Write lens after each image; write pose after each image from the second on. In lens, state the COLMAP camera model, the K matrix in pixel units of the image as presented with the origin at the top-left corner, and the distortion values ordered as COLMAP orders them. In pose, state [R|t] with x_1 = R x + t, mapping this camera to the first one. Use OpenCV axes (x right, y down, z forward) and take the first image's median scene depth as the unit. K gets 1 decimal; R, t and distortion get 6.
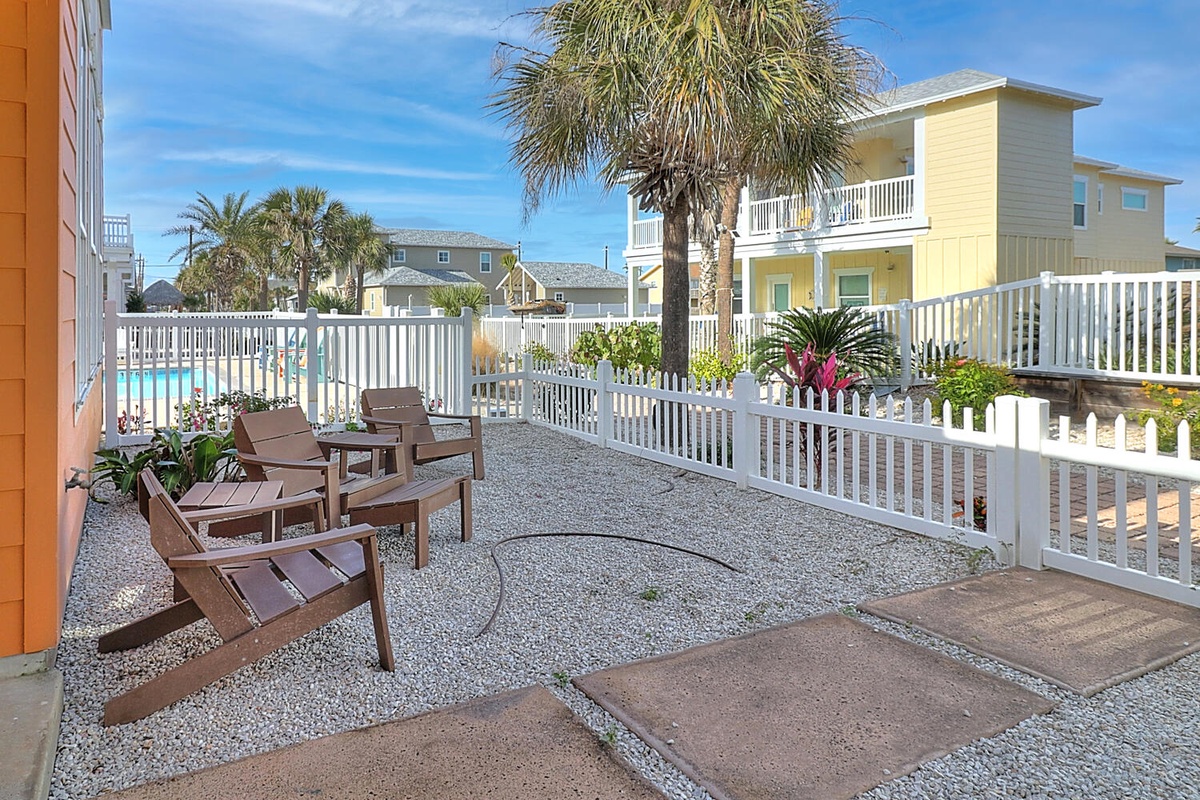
lens RADIAL K [[733.5, 0, 519.2], [0, 733.5, 303.8], [0, 0, 1]] dist [0.007656, -0.002310]
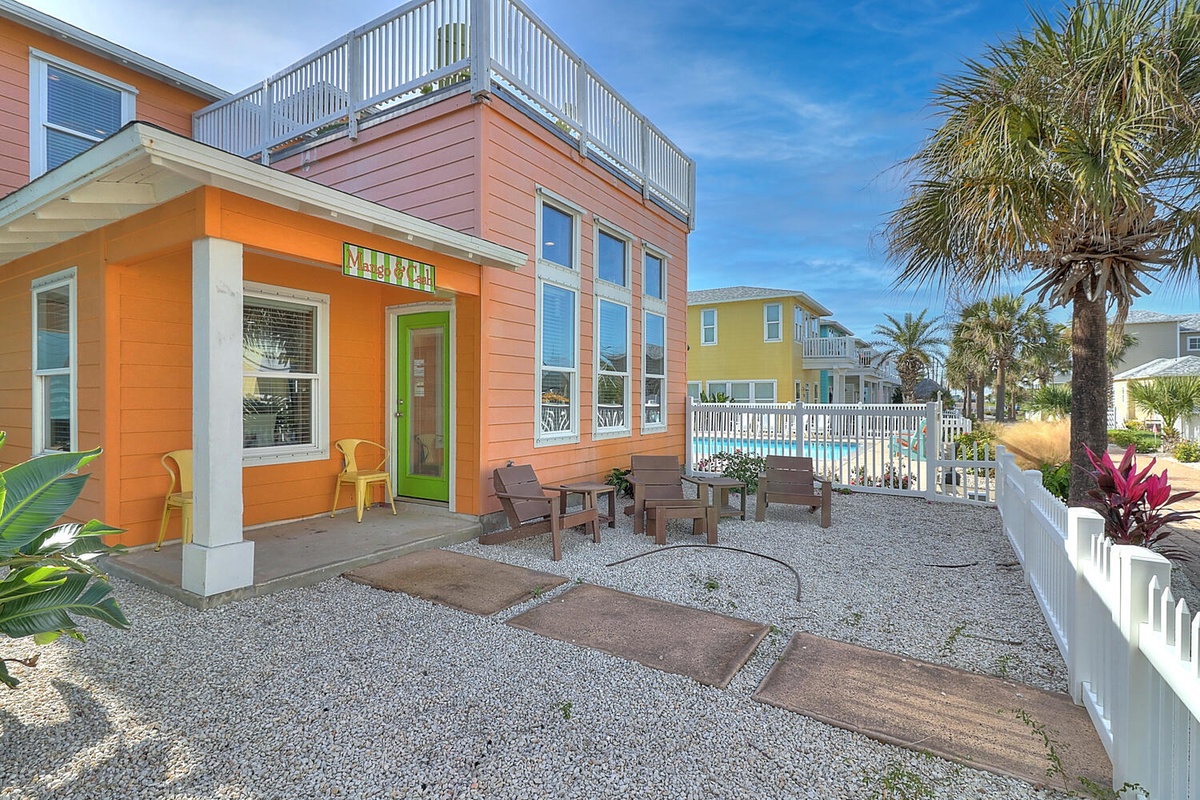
lens RADIAL K [[565.6, 0, 603.5], [0, 565.6, 398.1], [0, 0, 1]] dist [0.000384, -0.000307]
pose [[0.511606, 0.002820, -0.859216, 0.367476], [-0.000407, 0.999995, 0.003039, -0.003095], [0.859220, -0.001205, 0.511605, 0.059958]]
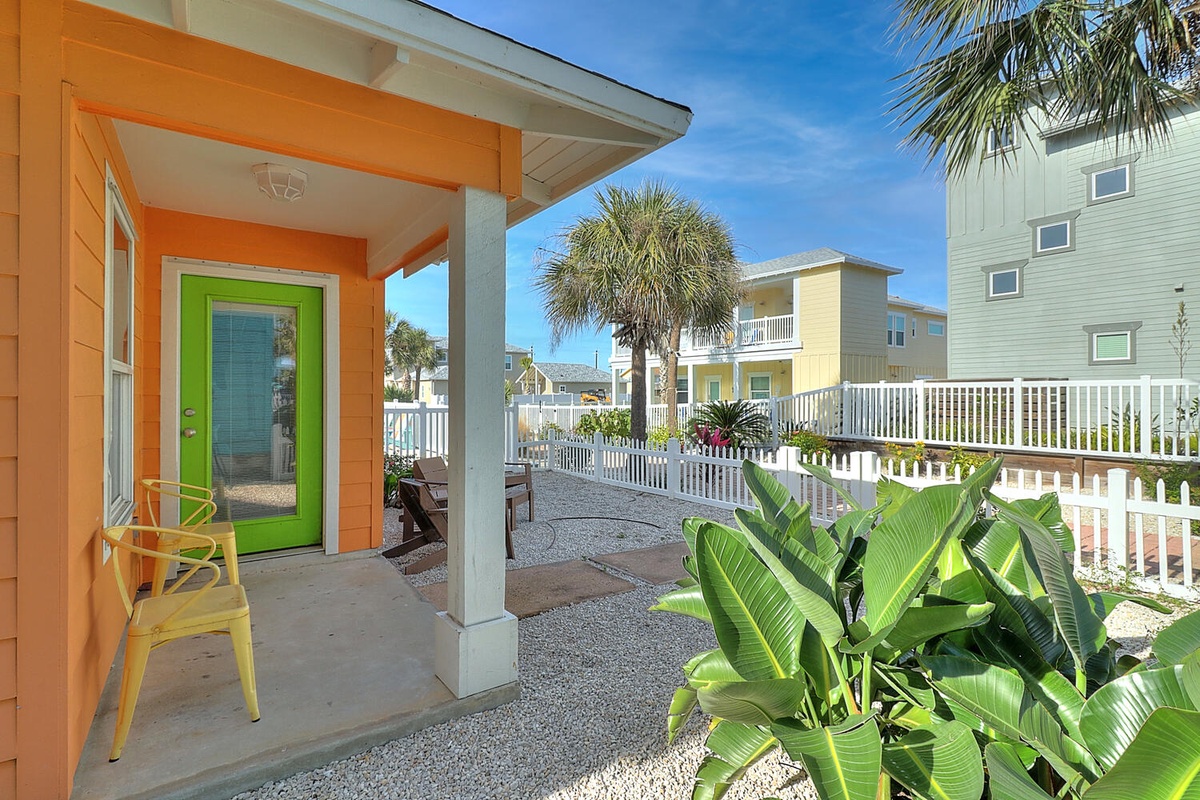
lens RADIAL K [[555.8, 0, 596.2], [0, 555.8, 393.2], [0, 0, 1]] dist [0.003071, -0.000825]
pose [[0.992959, 0.003470, 0.118407, -0.032229], [-0.003623, 0.999993, 0.001071, -0.012230], [-0.118403, -0.001493, 0.992965, -0.218525]]
